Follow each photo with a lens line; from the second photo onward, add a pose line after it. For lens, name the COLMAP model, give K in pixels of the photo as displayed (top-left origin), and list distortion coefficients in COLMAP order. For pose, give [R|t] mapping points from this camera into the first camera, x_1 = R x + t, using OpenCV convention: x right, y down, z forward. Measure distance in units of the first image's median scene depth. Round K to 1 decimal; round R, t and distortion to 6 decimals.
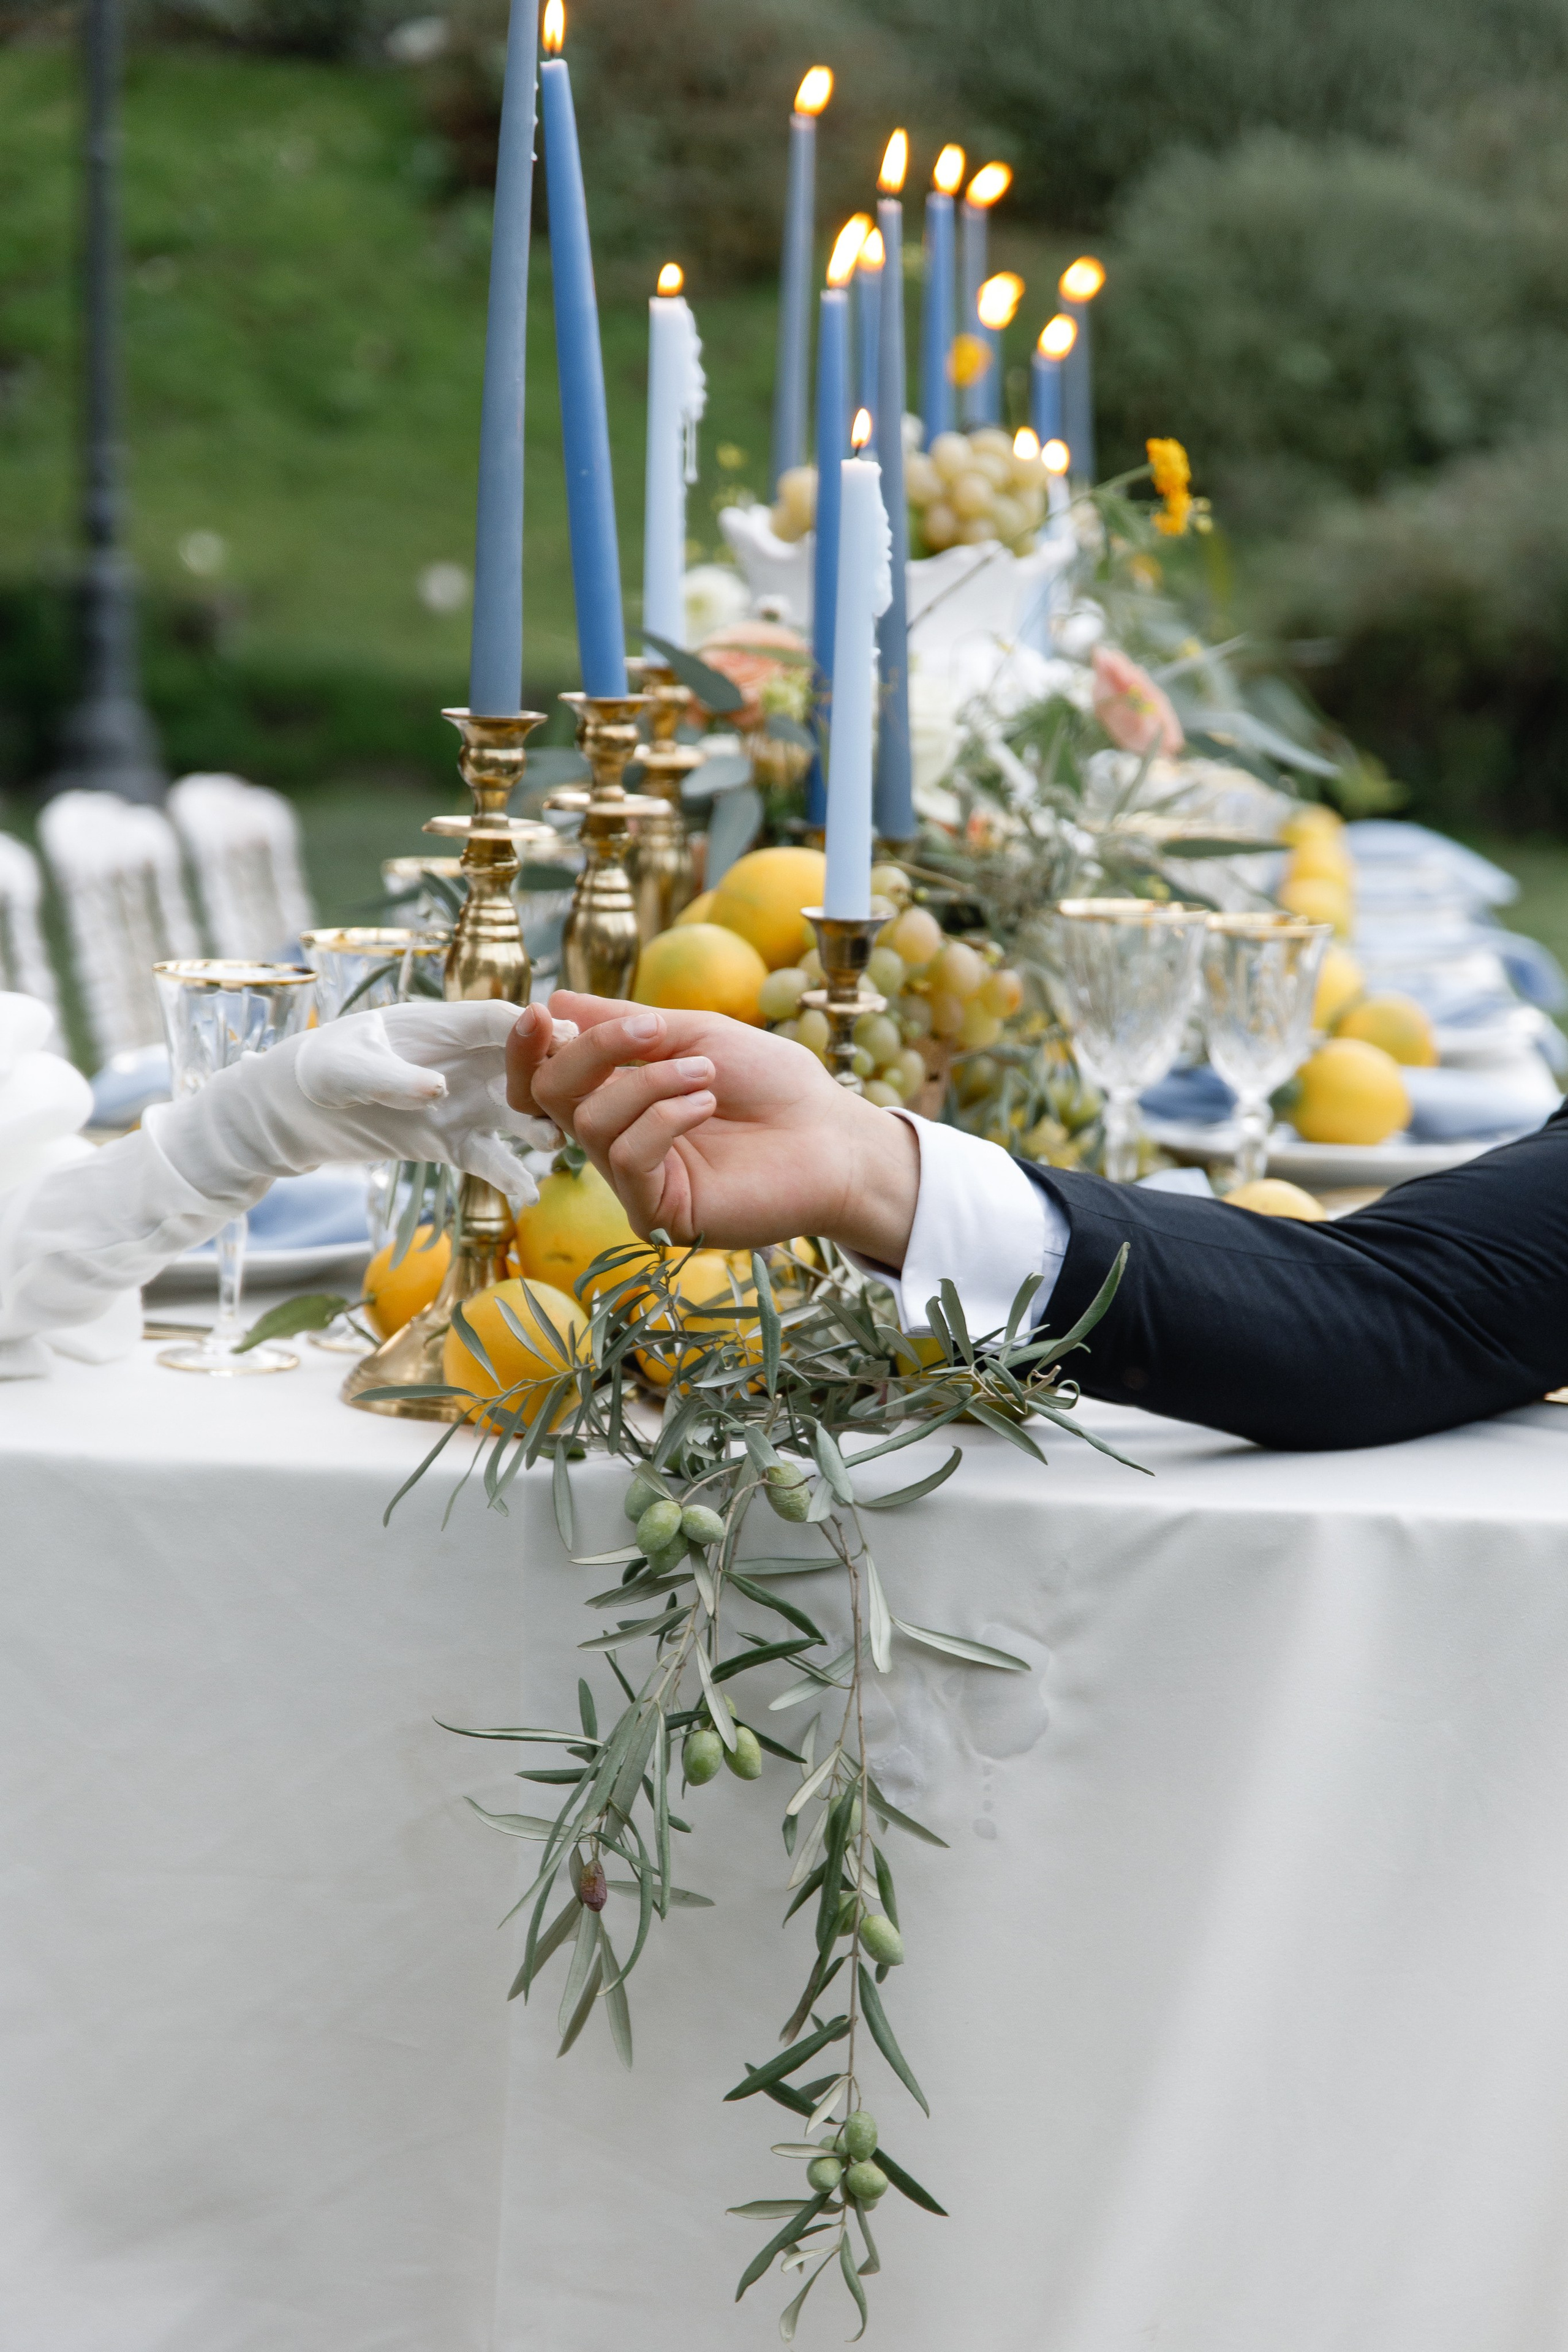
lens RADIAL K [[4915.7, 0, 778.6], [0, 4915.7, 1181.4], [0, 0, 1]] dist [-0.183098, 0.000000]
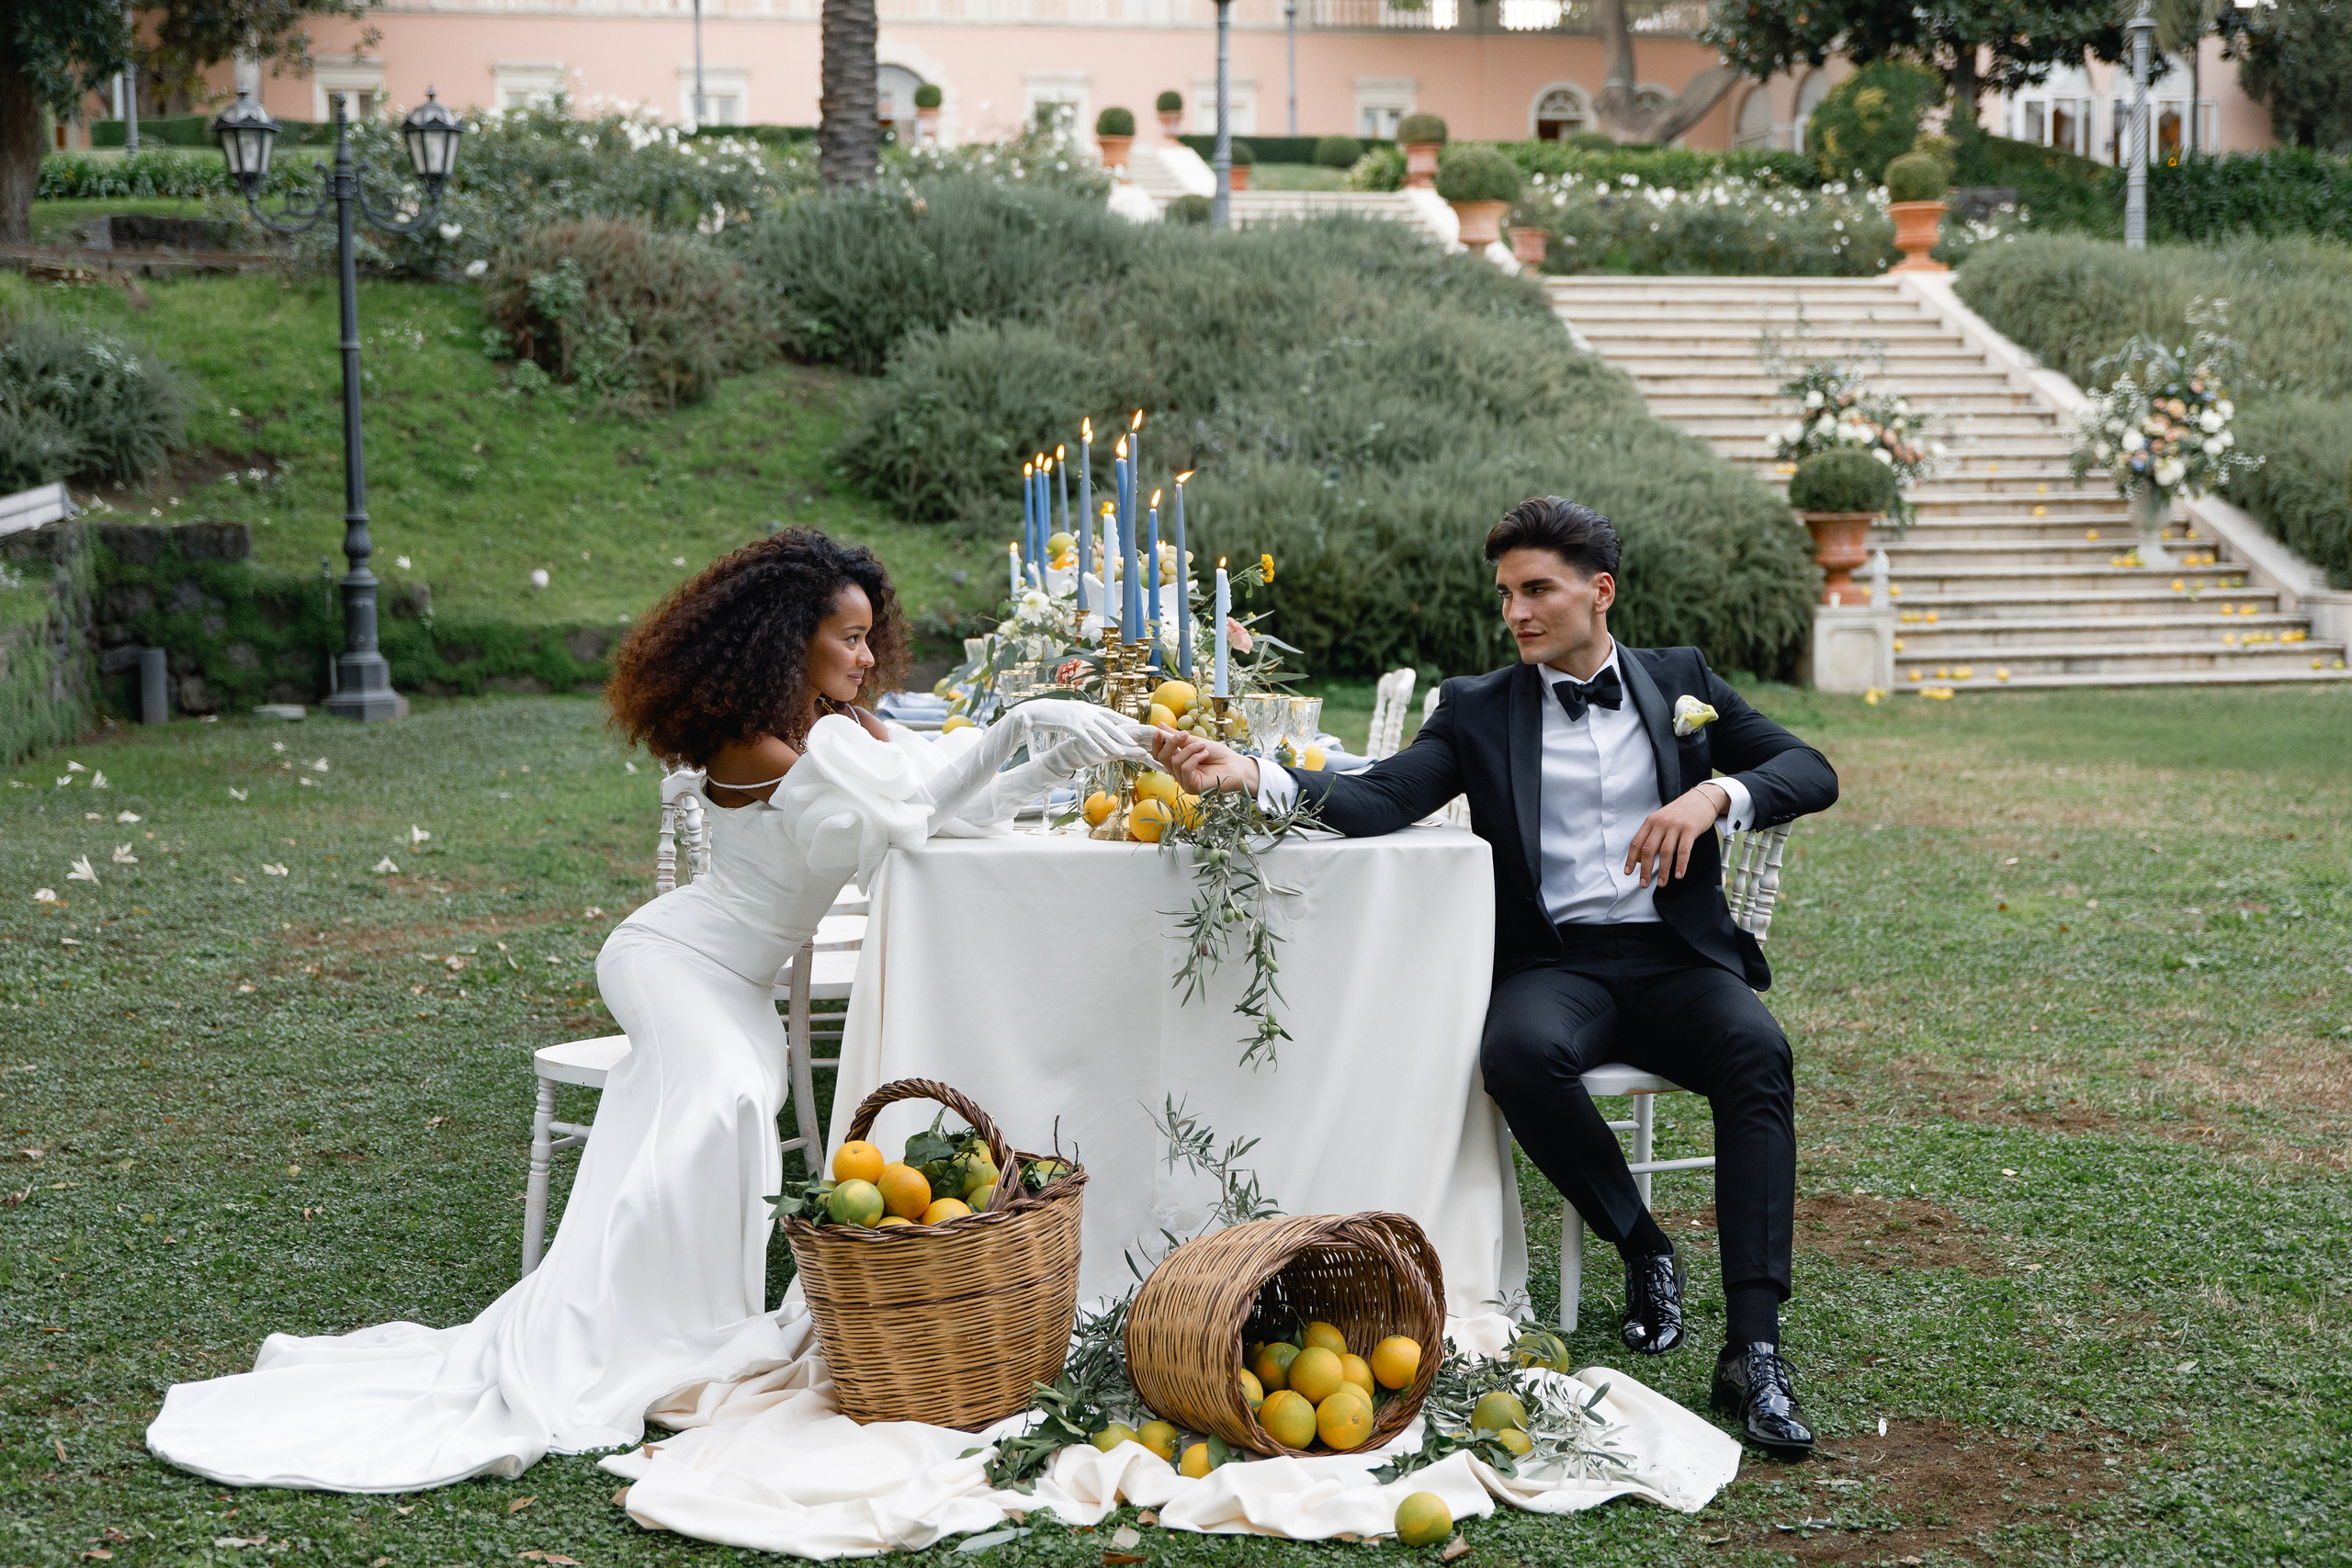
lens RADIAL K [[3051.4, 0, 1179.3], [0, 3051.4, 776.0], [0, 0, 1]] dist [0.008720, 0.000000]
pose [[0.979576, -0.047050, 0.195494, -0.461379], [0.056145, 0.997571, -0.041241, 0.095030], [-0.193078, 0.051375, 0.979837, -1.183826]]
